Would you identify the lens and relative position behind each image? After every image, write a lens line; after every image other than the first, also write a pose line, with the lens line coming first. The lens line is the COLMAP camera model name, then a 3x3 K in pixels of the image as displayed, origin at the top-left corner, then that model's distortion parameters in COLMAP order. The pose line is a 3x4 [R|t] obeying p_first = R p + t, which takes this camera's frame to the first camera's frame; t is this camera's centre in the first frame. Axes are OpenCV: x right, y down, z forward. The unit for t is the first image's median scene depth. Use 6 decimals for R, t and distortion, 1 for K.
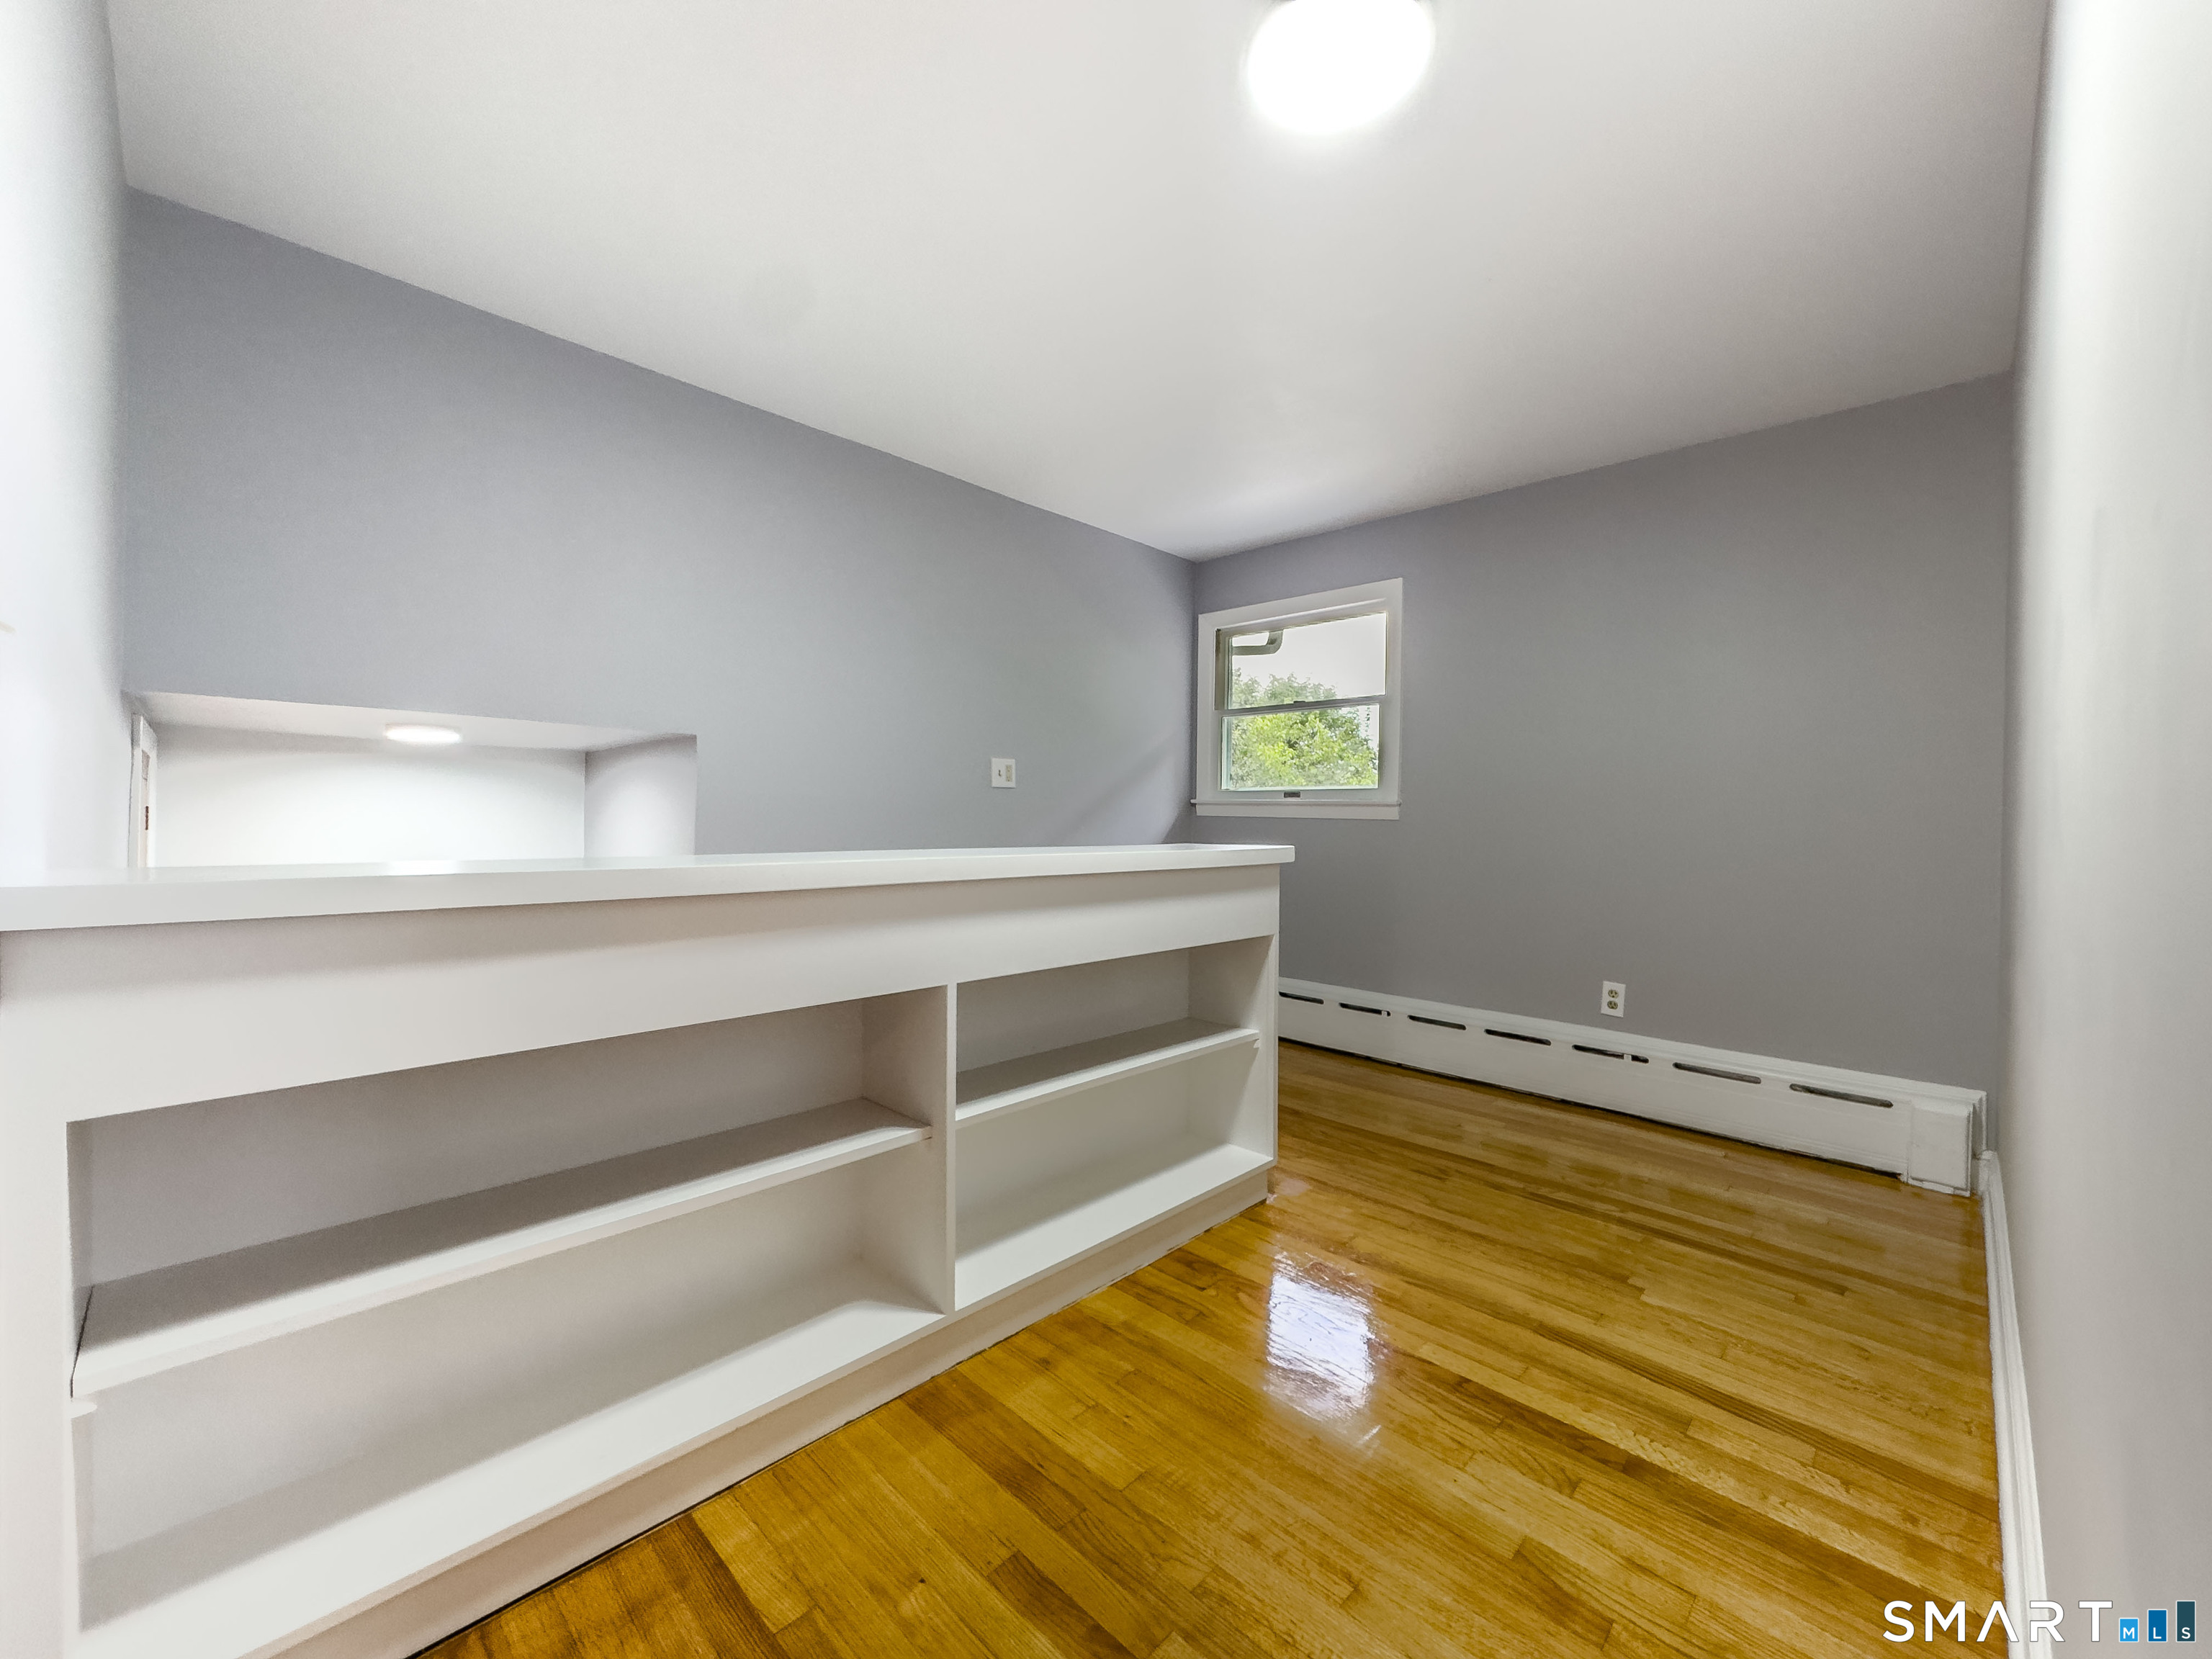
lens RADIAL K [[882.8, 0, 1106.0], [0, 882.8, 829.5], [0, 0, 1]] dist [-0.001267, -0.000081]
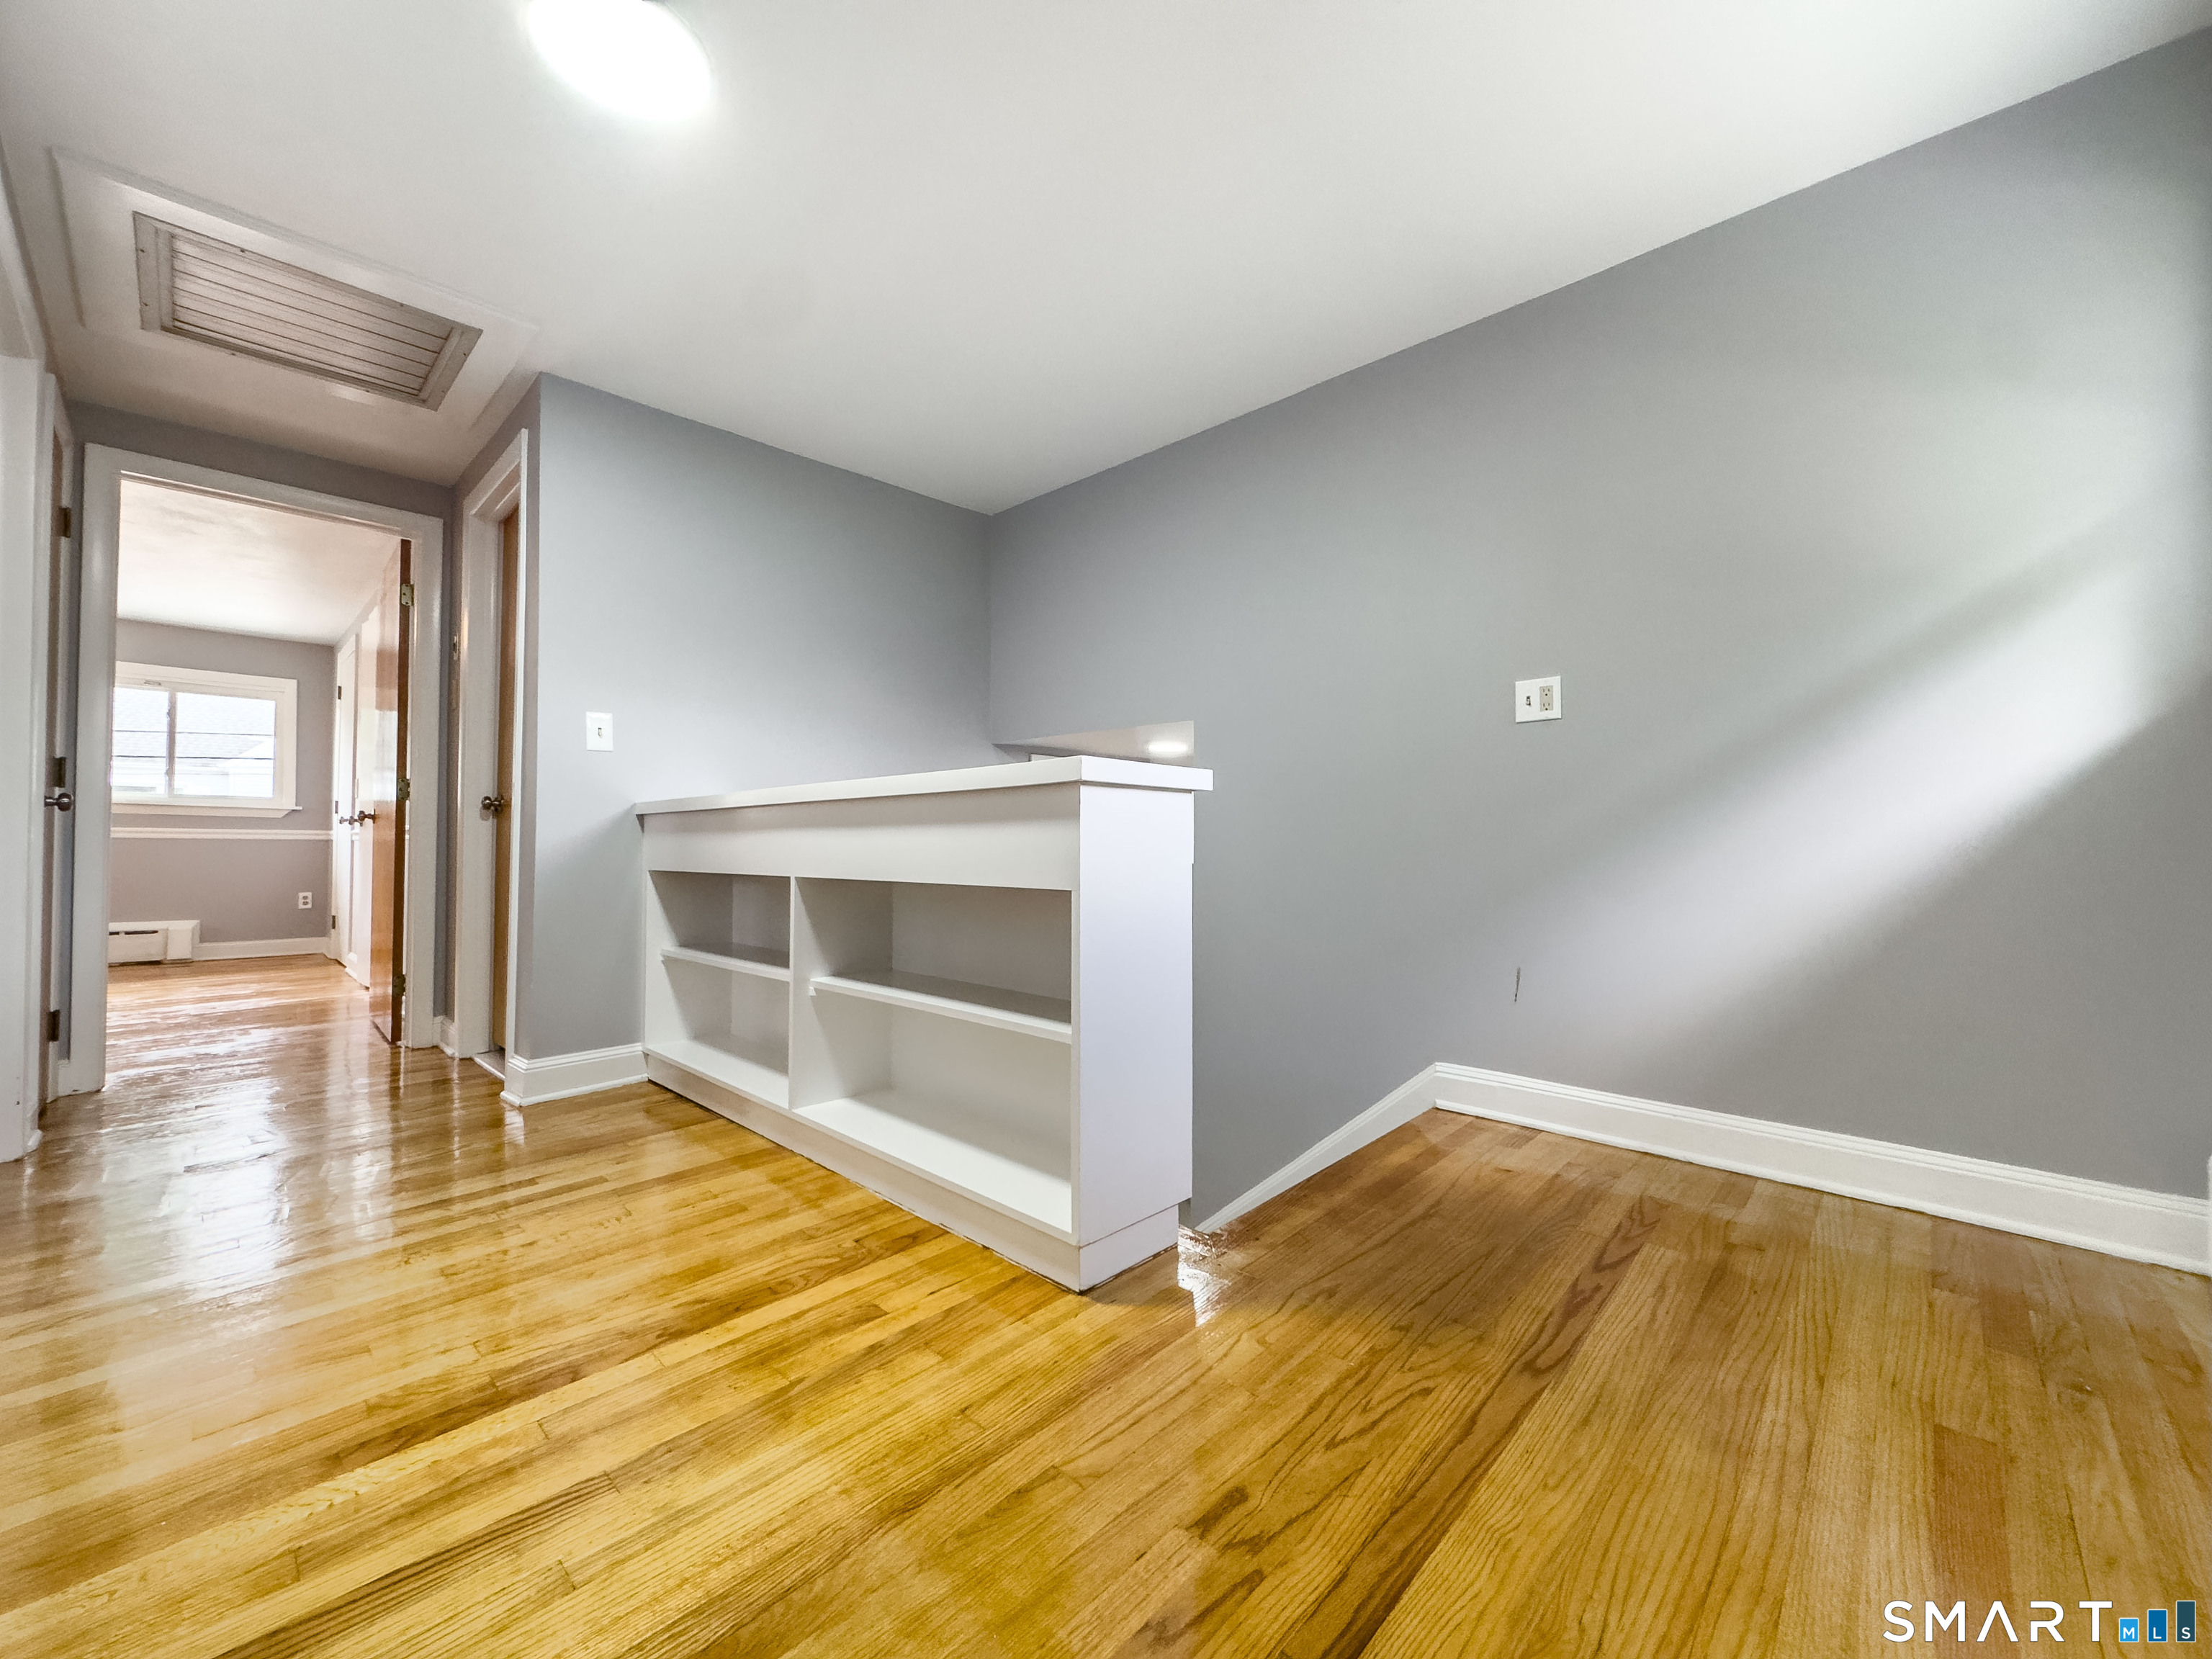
lens RADIAL K [[882.8, 0, 1106.0], [0, 882.8, 829.5], [0, 0, 1]] dist [-0.001267, -0.000081]
pose [[0.003476, -0.029596, -0.999556, 1.012400], [-0.011157, 0.999499, -0.029633, 0.109035], [0.999932, 0.011255, 0.003144, 1.208527]]
